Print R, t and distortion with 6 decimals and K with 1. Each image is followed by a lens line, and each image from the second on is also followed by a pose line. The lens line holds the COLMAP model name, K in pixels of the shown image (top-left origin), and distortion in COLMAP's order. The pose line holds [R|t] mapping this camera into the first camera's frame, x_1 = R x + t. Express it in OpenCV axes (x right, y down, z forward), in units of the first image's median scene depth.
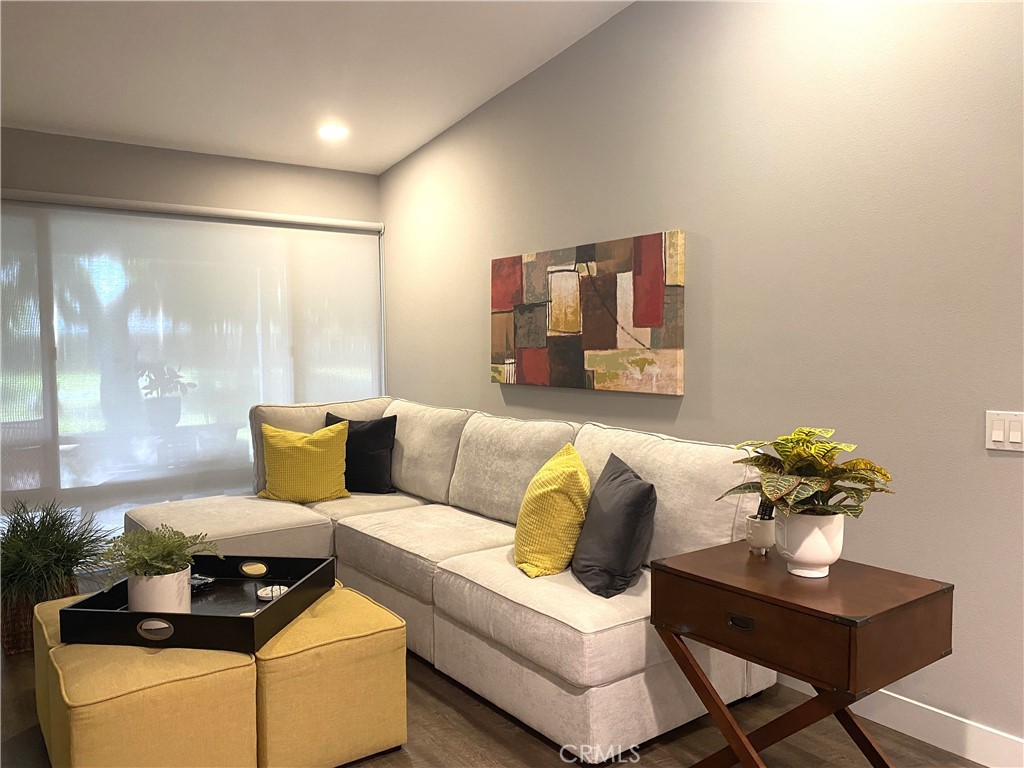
lens RADIAL K [[782.2, 0, 516.7], [0, 782.2, 380.7], [0, 0, 1]] dist [0.040262, -0.067889]
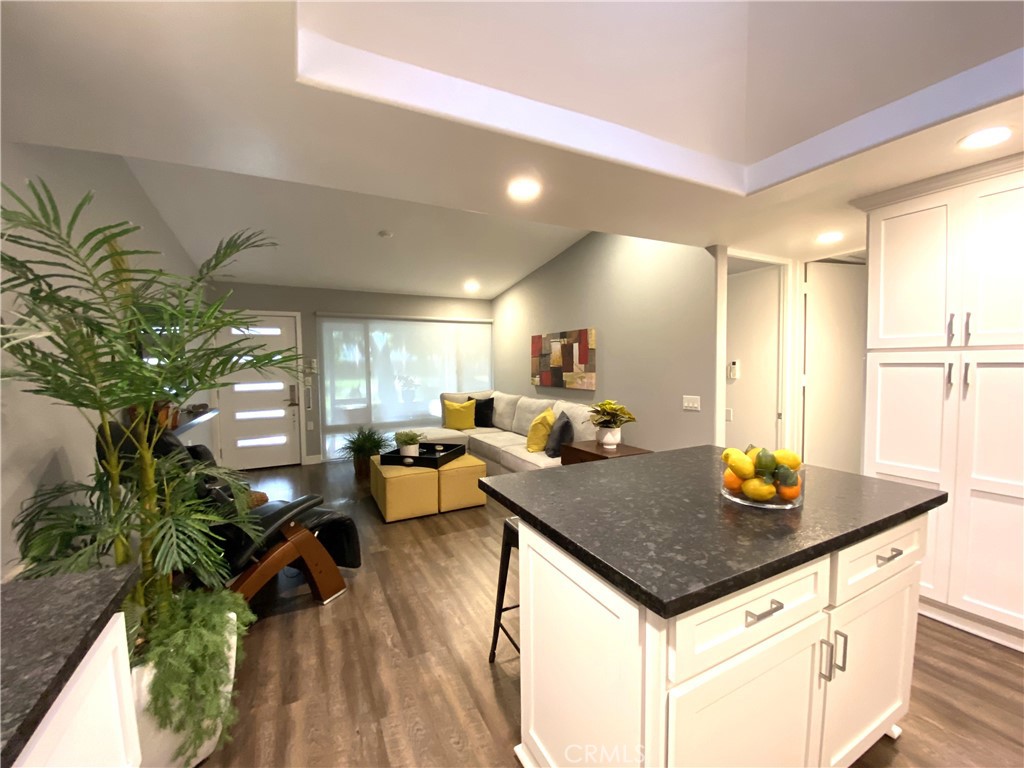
lens RADIAL K [[414.4, 0, 513.6], [0, 414.4, 383.4], [0, 0, 1]] dist [-0.001489, -0.008319]
pose [[0.986392, 0.004080, -0.164361, 0.149873], [-0.004007, 0.999992, 0.000773, -0.003321], [0.164363, -0.000104, 0.986400, -0.371828]]
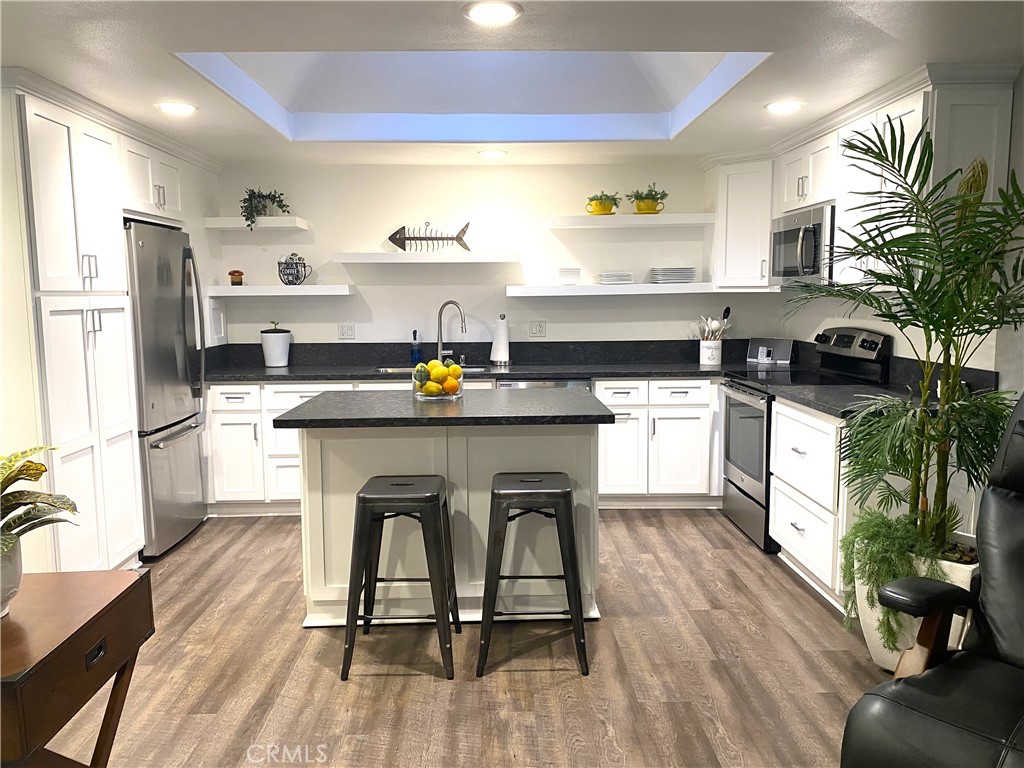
lens RADIAL K [[782.2, 0, 512.8], [0, 782.2, 388.7], [0, 0, 1]] dist [0.040262, -0.067889]
pose [[-0.817794, -0.049454, 0.573383, -0.322042], [0.050119, 0.986396, 0.156560, -0.060378], [-0.573325, 0.156771, -0.804190, 0.726387]]
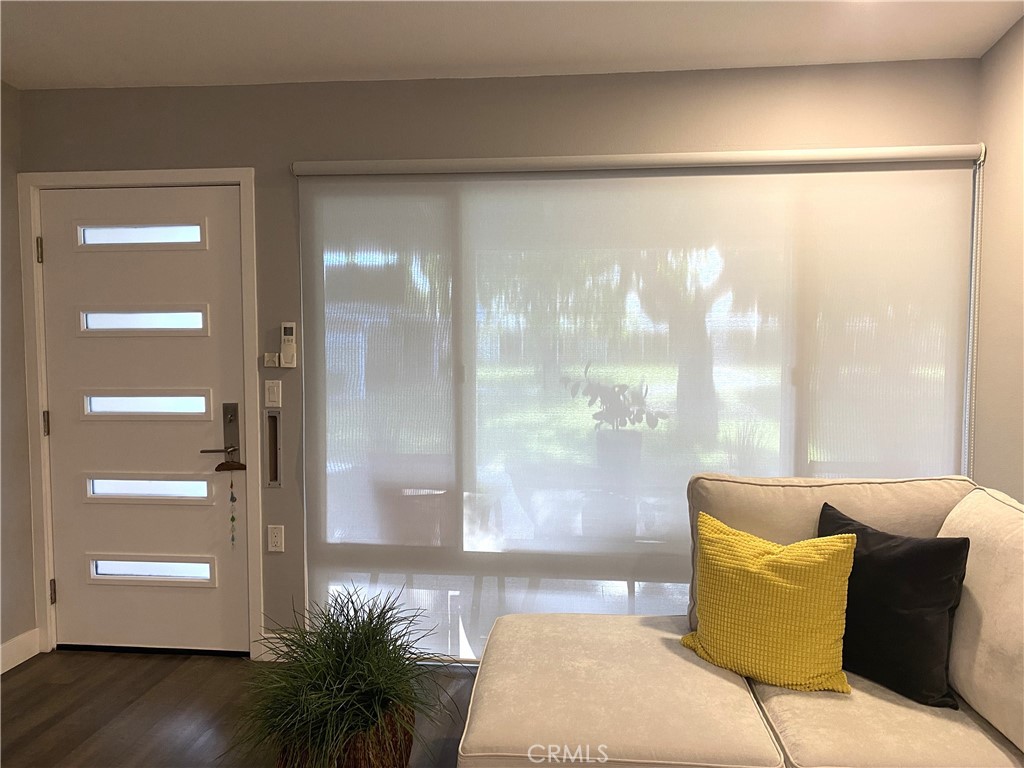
lens RADIAL K [[782.2, 0, 510.7], [0, 782.2, 382.4], [0, 0, 1]] dist [0.040262, -0.067889]
pose [[0.734108, 0.047383, -0.677378, -0.048780], [-0.038305, 0.998864, 0.028357, -0.055425], [0.677952, 0.005130, 0.735089, 0.539264]]
